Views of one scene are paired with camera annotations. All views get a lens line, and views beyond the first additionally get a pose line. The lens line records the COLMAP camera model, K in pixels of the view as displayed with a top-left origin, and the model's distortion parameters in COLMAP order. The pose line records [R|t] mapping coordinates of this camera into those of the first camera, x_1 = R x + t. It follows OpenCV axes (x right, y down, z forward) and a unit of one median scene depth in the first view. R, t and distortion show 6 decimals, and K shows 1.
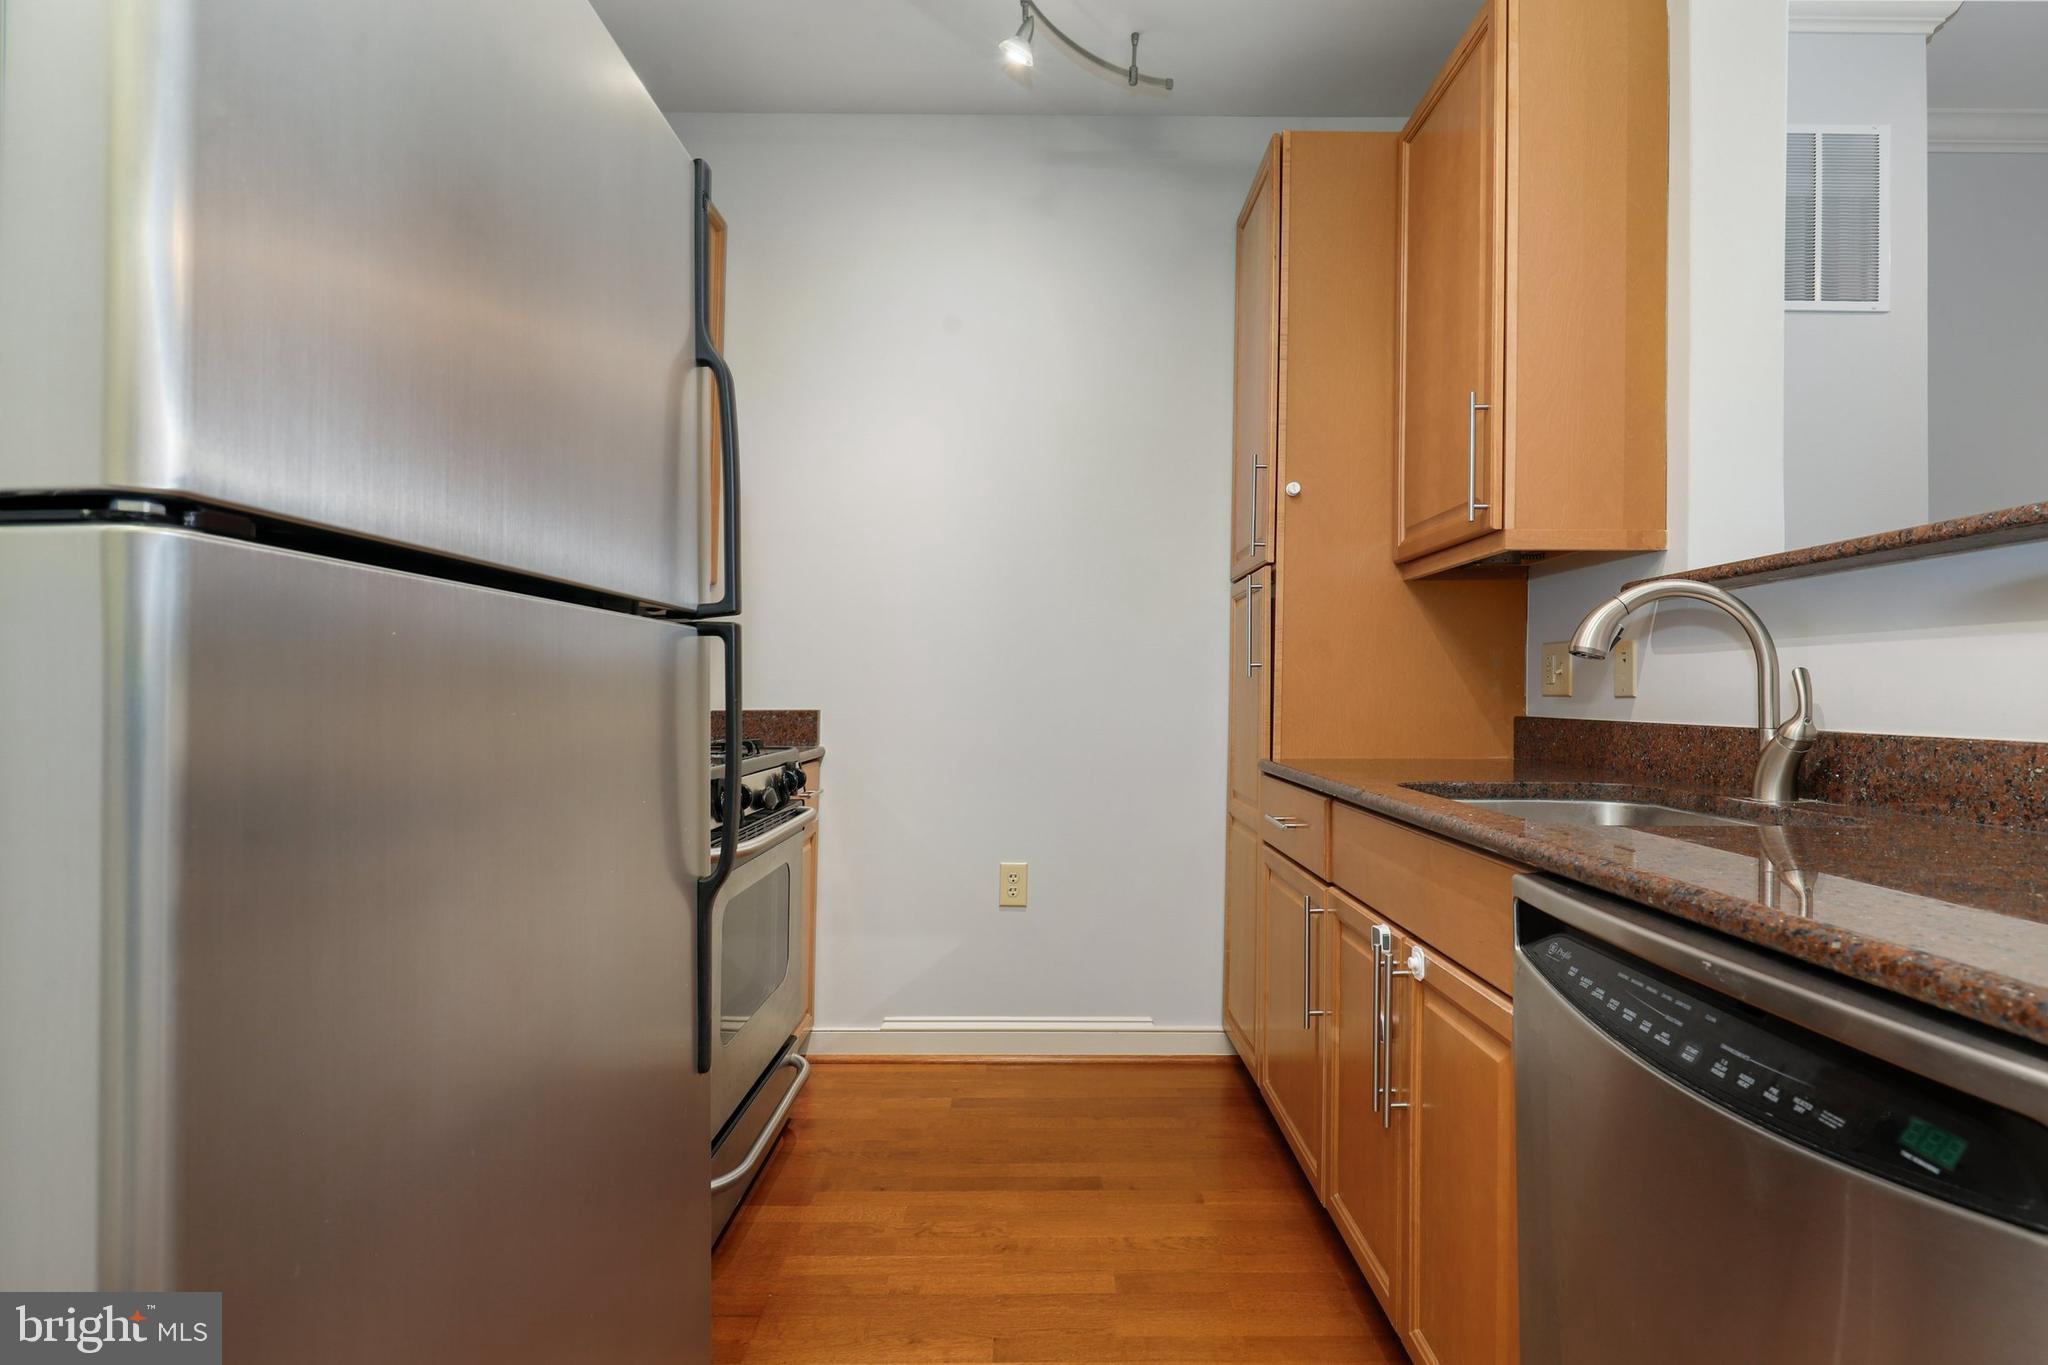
lens RADIAL K [[1021.2, 0, 1019.3], [0, 1021.2, 678.7], [0, 0, 1]] dist [0.008455, -0.001682]
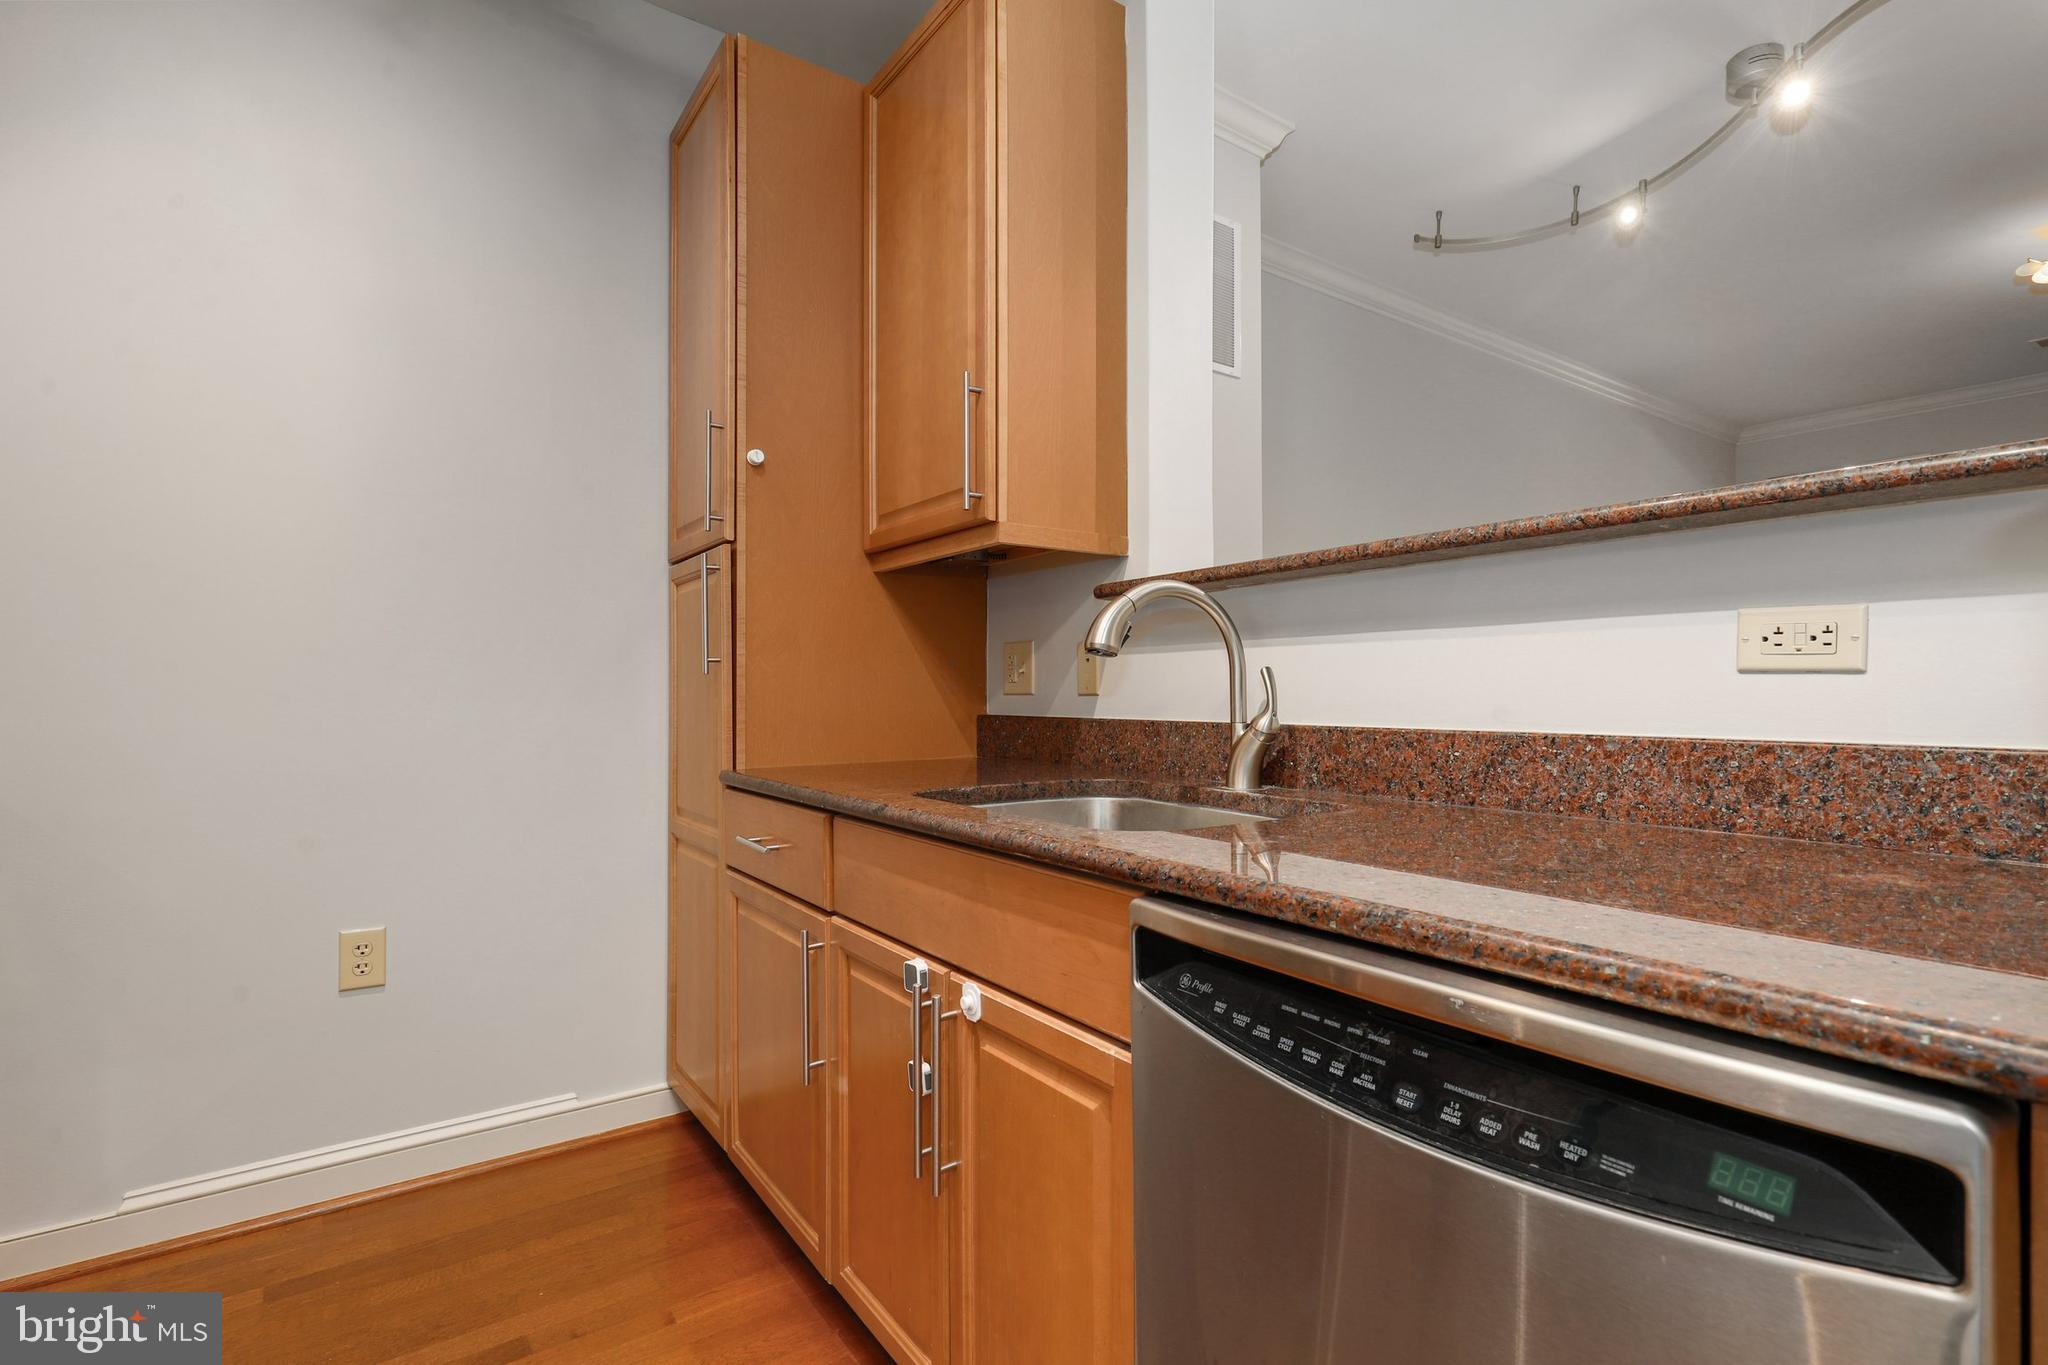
lens RADIAL K [[1021.2, 0, 1058.5], [0, 1021.2, 699.3], [0, 0, 1]] dist [0.008455, -0.001682]
pose [[0.812293, -0.012355, 0.583119, -0.047180], [-0.000796, 0.999751, 0.022292, 0.000156], [-0.583250, -0.018572, 0.812081, 0.208657]]
